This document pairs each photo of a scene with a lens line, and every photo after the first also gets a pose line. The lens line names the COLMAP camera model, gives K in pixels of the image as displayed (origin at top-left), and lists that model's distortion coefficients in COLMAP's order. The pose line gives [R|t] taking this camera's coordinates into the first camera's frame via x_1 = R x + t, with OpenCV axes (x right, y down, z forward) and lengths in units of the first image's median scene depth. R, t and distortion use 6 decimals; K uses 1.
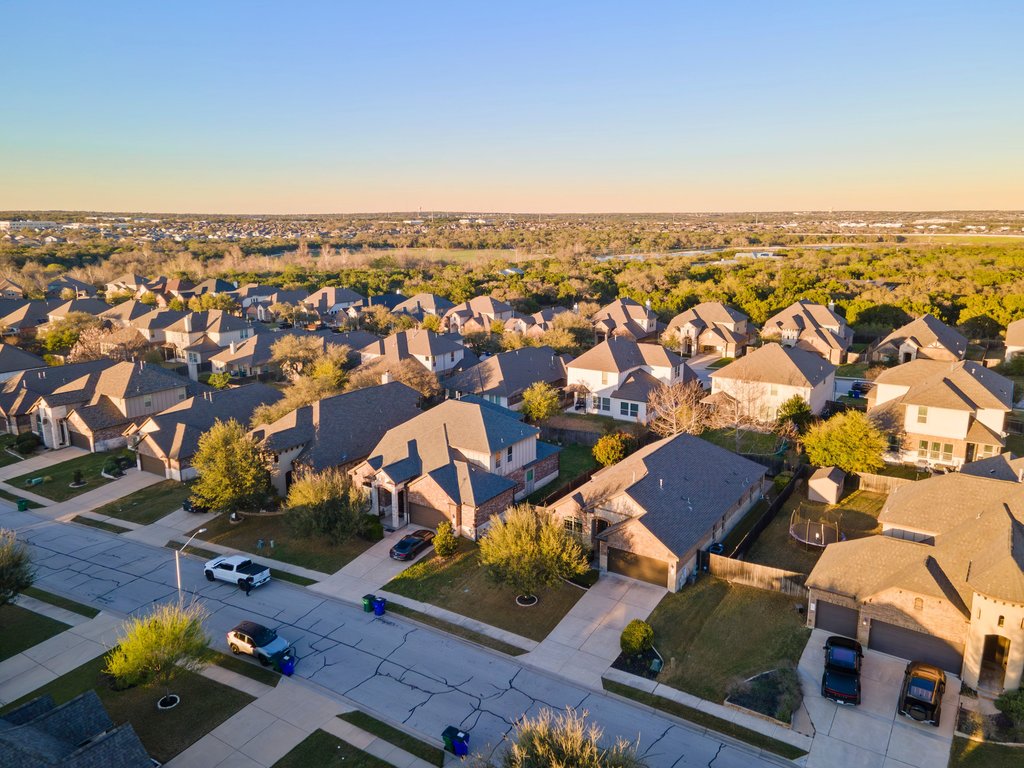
lens RADIAL K [[768.6, 0, 509.7], [0, 768.6, 388.3], [0, 0, 1]] dist [0.056020, 0.006946]
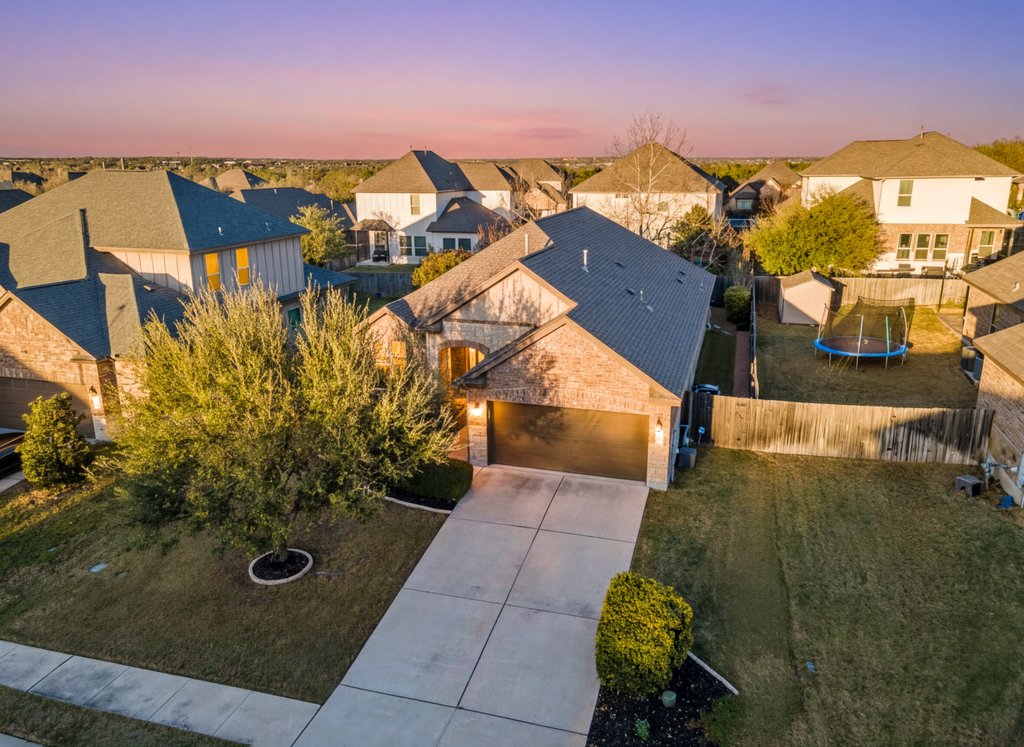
lens RADIAL K [[756.5, 0, 509.1], [0, 756.5, 369.4], [0, 0, 1]] dist [0.071403, -0.001263]
pose [[0.961689, -0.082535, 0.261424, 0.035115], [0.072279, 0.996198, 0.048625, 0.162627], [-0.264443, -0.027867, 0.963999, 0.591676]]
